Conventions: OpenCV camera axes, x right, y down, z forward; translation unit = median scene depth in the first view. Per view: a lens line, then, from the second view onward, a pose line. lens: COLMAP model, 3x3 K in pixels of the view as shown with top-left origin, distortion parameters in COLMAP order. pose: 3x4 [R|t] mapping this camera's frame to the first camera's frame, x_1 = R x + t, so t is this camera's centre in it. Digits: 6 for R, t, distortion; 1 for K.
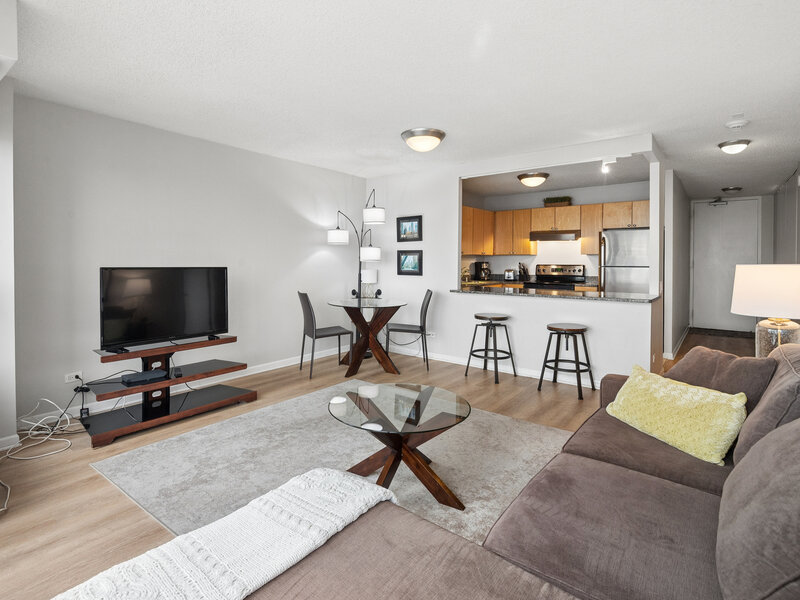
lens RADIAL K [[426.9, 0, 390.2], [0, 426.9, 267.2], [0, 0, 1]] dist [0.037070, -0.021847]
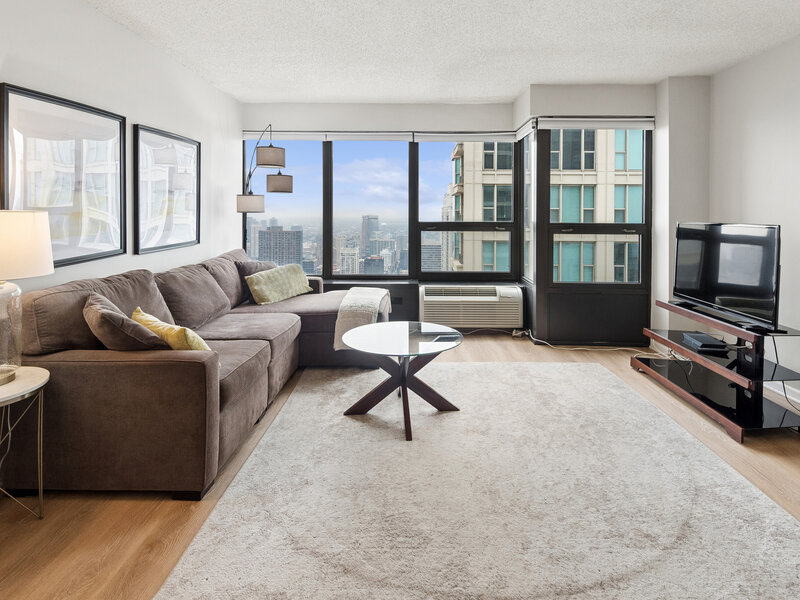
lens RADIAL K [[455.7, 0, 400.9], [0, 455.7, 220.4], [0, 0, 1]] dist [0.025032, -0.008648]
pose [[-0.803704, -0.000041, -0.595029, 0.320816], [-0.019217, 0.999480, 0.025887, -0.010876], [0.594719, 0.032240, -0.803287, 0.837870]]
